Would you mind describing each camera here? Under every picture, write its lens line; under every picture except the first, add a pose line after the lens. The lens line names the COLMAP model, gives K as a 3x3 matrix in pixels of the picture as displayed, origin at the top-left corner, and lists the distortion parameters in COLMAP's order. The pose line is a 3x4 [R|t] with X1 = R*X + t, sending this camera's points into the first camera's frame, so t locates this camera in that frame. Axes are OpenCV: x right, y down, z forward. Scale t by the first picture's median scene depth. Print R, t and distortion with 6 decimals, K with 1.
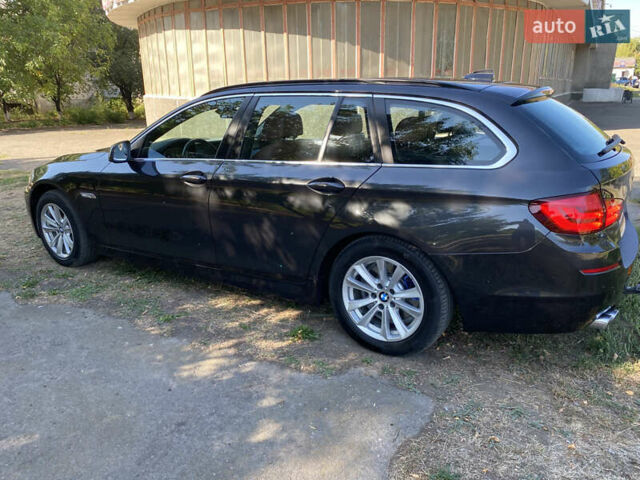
lens RADIAL K [[508.3, 0, 317.3], [0, 508.3, 239.0], [0, 0, 1]] dist [0.057418, -0.020968]
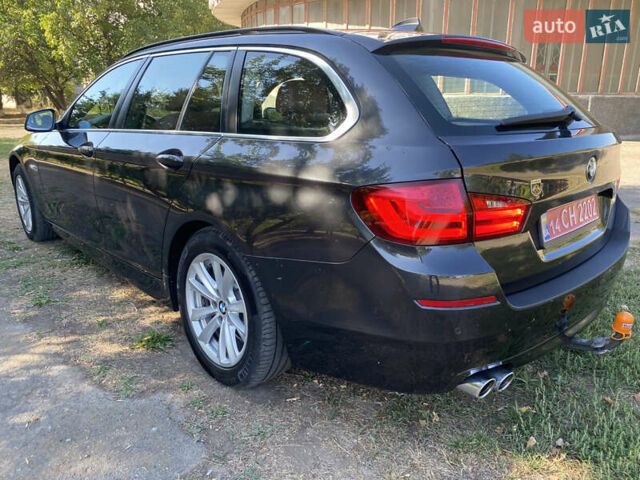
lens RADIAL K [[508.3, 0, 322.8], [0, 508.3, 240.6], [0, 0, 1]] dist [0.057418, -0.020968]
pose [[0.963117, 0.098398, -0.250445, 0.455649], [-0.102274, 0.994753, -0.002476, -0.000693], [0.248887, 0.027999, 0.968128, 0.283505]]
